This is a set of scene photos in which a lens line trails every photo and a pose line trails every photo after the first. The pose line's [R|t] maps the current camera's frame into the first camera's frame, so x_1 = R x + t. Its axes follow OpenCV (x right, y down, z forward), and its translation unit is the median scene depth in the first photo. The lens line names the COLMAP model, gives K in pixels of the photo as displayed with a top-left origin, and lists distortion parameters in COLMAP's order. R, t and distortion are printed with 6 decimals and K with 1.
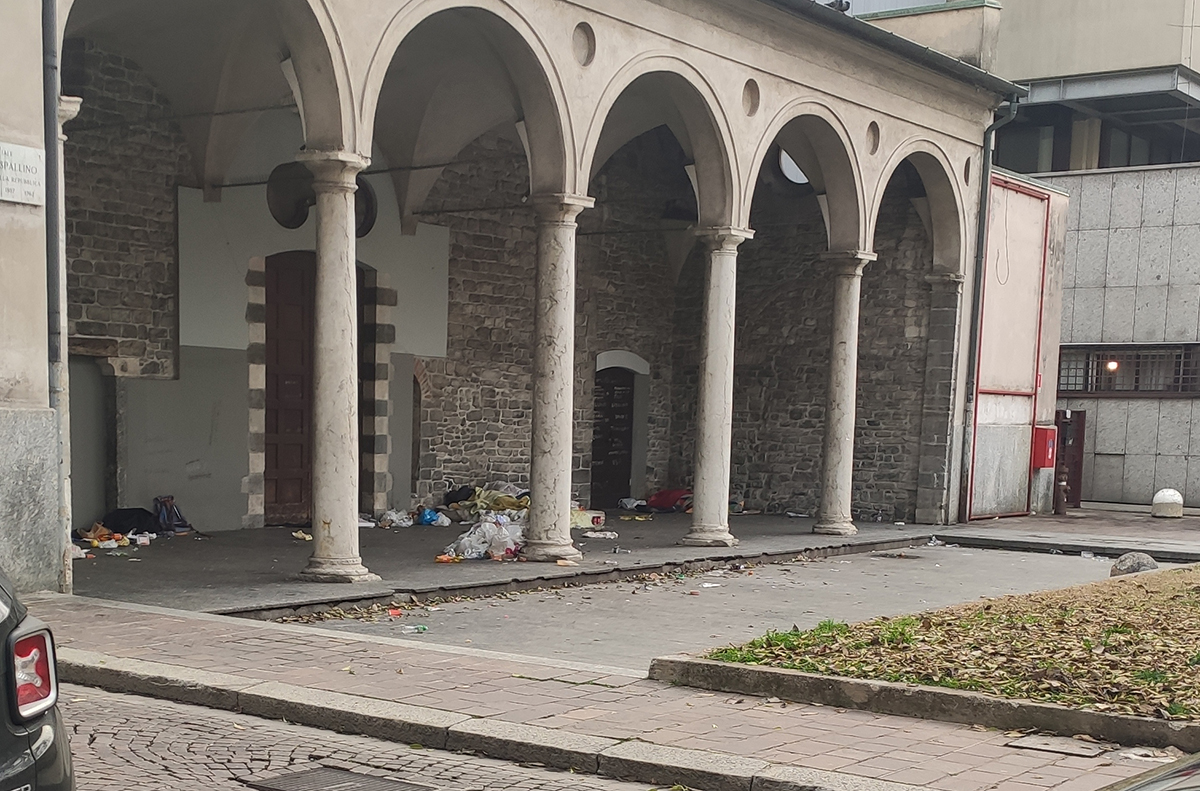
lens RADIAL K [[1819.0, 0, 508.6], [0, 1819.0, 650.2], [0, 0, 1]] dist [0.102483, -0.261734]
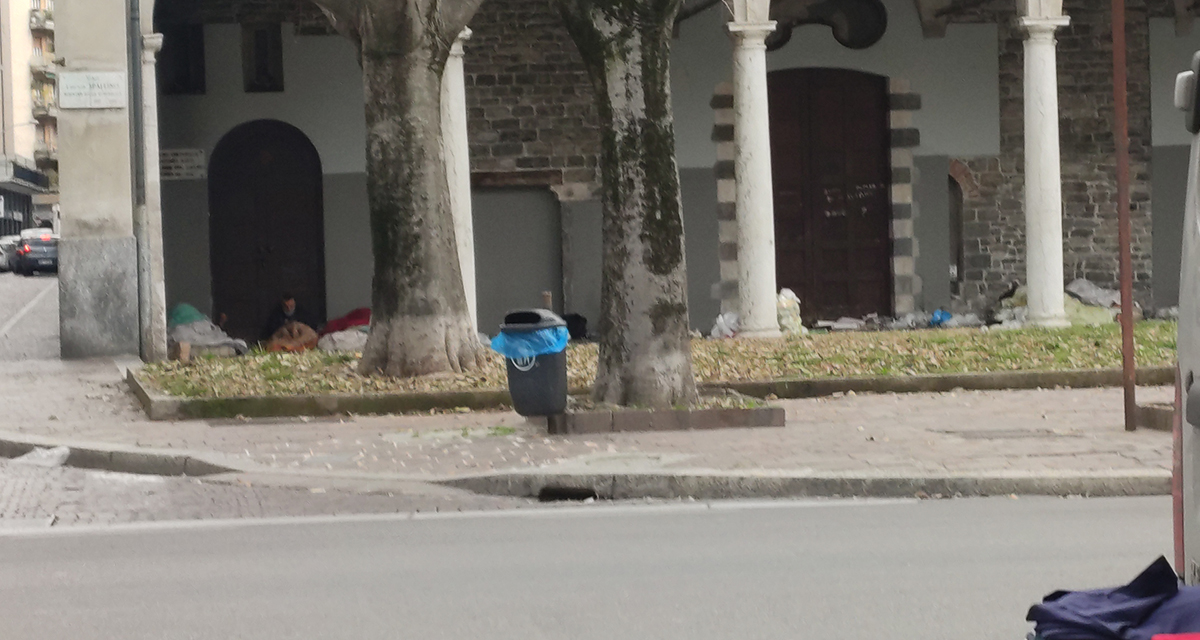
lens RADIAL K [[2916.3, 0, 689.8], [0, 2916.3, 320.6], [0, 0, 1]] dist [0.068844, -0.636883]
pose [[0.730842, -0.027772, -0.681982, 0.922705], [-0.039292, 0.995803, -0.082659, 0.062920], [0.681415, 0.087207, 0.726683, -0.232796]]
